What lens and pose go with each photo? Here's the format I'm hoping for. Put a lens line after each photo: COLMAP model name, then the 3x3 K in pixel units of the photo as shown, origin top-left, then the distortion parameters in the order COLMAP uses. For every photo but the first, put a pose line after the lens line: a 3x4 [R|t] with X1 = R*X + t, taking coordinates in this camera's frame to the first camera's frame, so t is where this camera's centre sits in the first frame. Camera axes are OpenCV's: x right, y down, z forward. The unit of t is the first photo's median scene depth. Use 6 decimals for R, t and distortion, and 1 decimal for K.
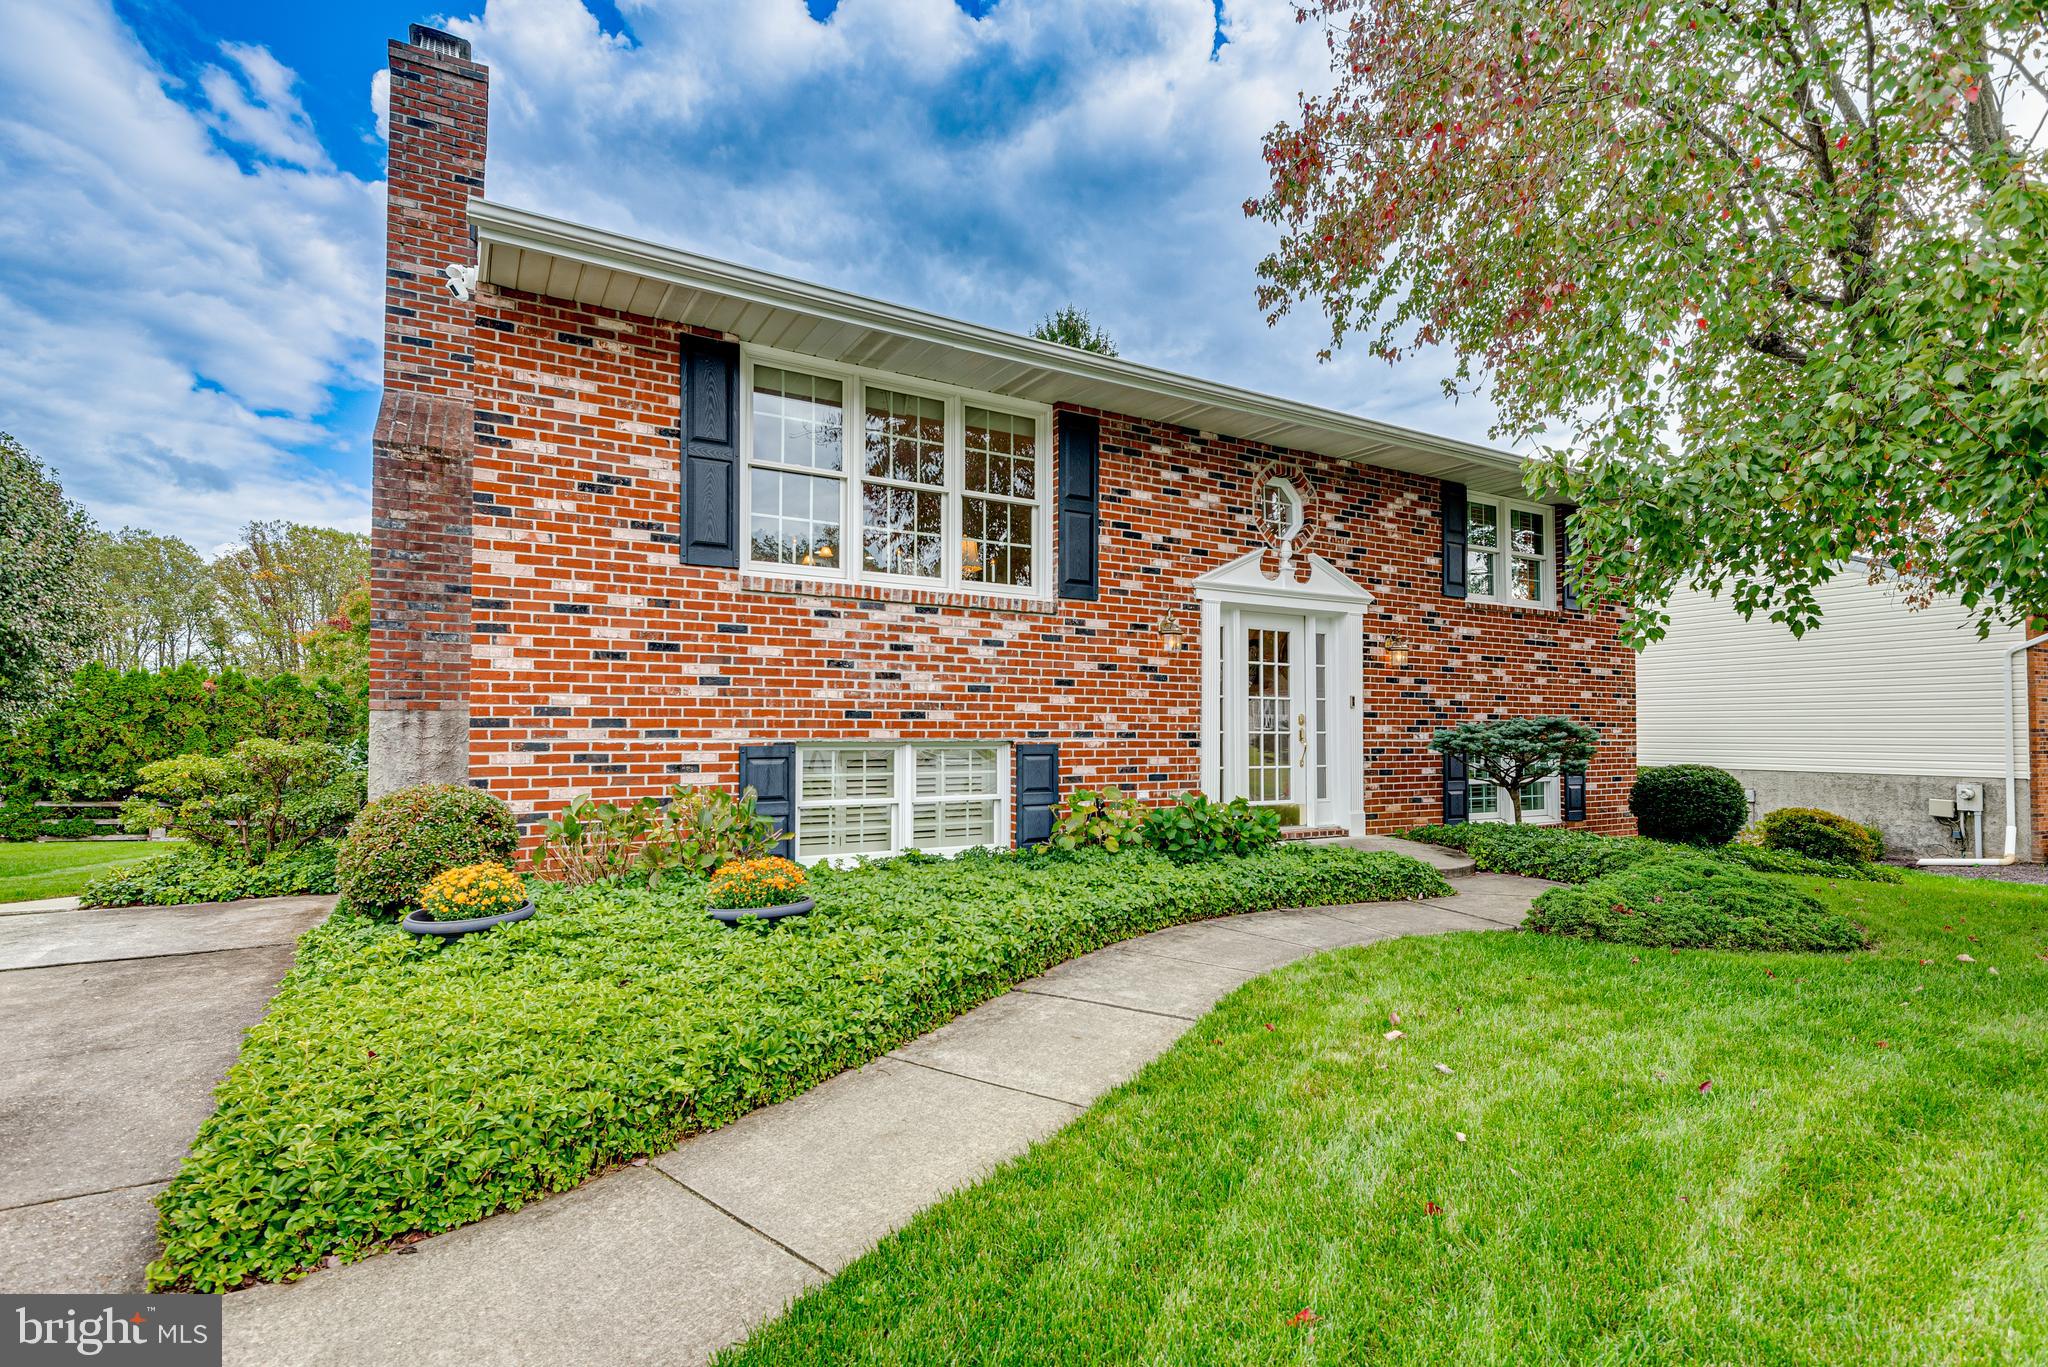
lens RADIAL K [[995.8, 0, 1022.5], [0, 995.8, 697.8], [0, 0, 1]] dist [0.005956, 0.000223]
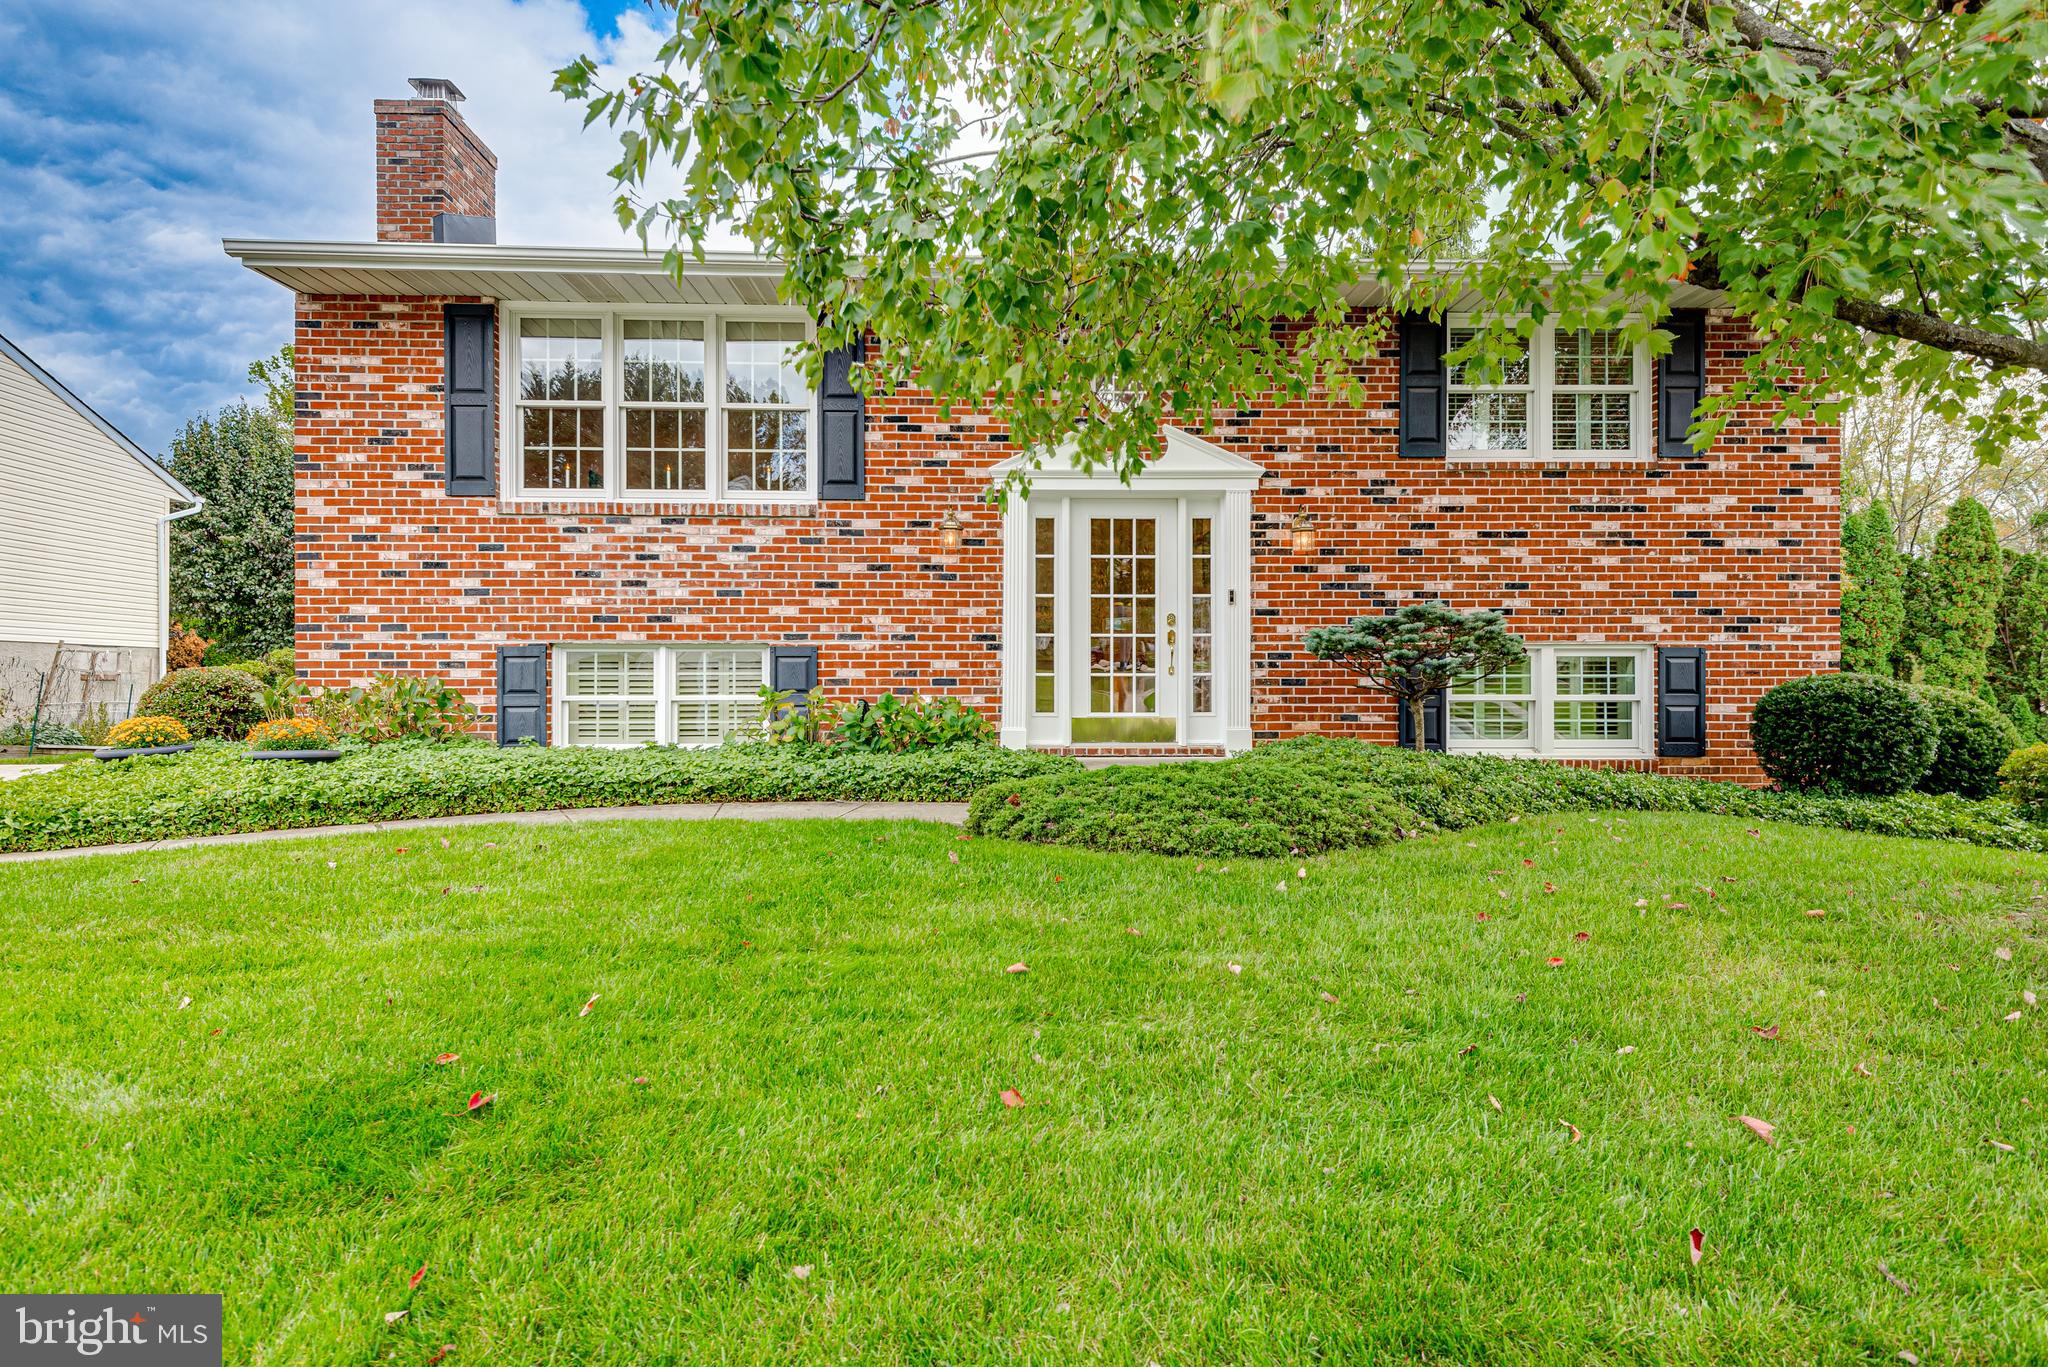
lens RADIAL K [[1204.9, 0, 1022.8], [0, 1204.9, 693.2], [0, 0, 1]] dist [0.026142, -0.003854]
pose [[0.874564, -0.010541, -0.484796, 0.850318], [0.020224, 0.999687, 0.014748, 0.084566], [0.484489, -0.022703, 0.874503, 0.037802]]
